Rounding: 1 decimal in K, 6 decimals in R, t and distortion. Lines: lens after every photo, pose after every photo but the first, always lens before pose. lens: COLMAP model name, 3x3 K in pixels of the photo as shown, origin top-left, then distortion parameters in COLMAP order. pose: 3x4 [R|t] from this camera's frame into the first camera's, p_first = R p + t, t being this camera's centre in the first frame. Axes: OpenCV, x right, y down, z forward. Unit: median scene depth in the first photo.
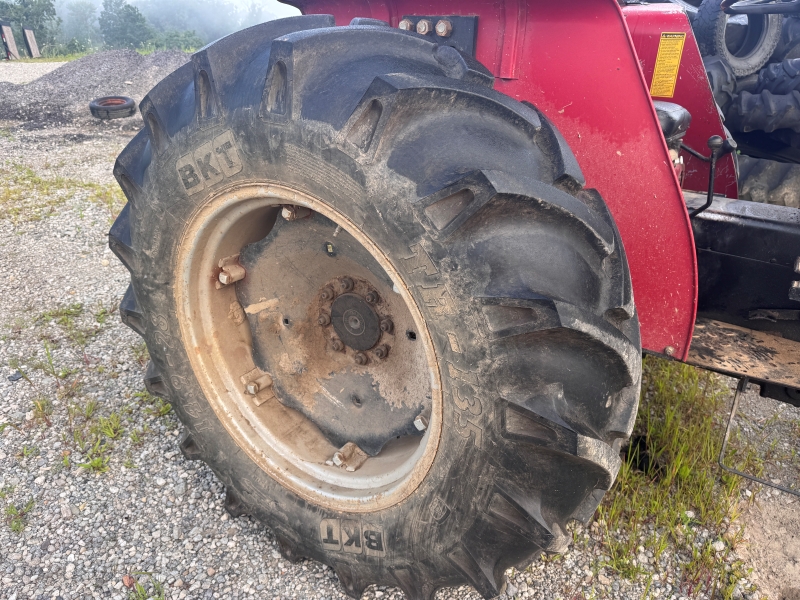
lens RADIAL K [[581.7, 0, 400.3], [0, 581.7, 297.3], [0, 0, 1]] dist [0.008814, -0.006474]
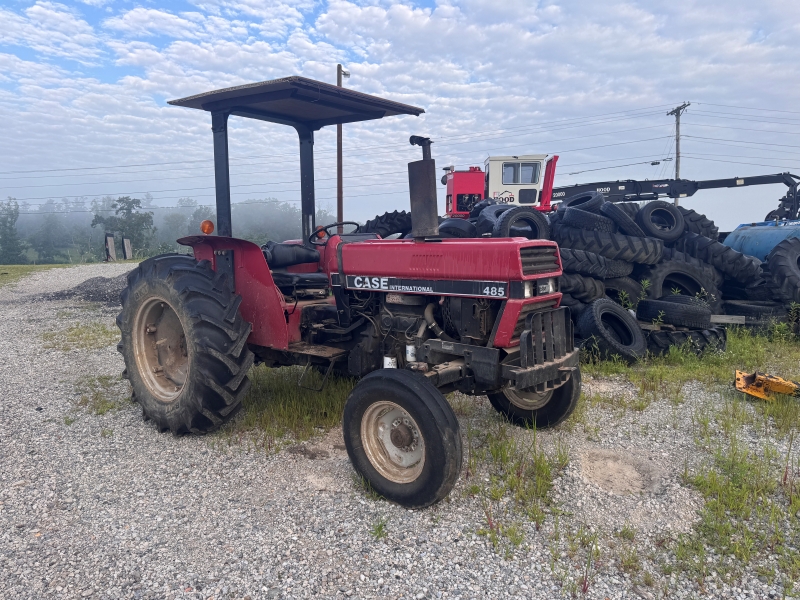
lens RADIAL K [[581.7, 0, 399.3], [0, 581.7, 301.6], [0, 0, 1]] dist [0.008814, -0.006474]
pose [[0.995135, -0.015451, -0.097297, 0.065864], [-0.014381, 0.954262, -0.298627, 0.036351], [0.097461, 0.298574, 0.949397, -0.091790]]
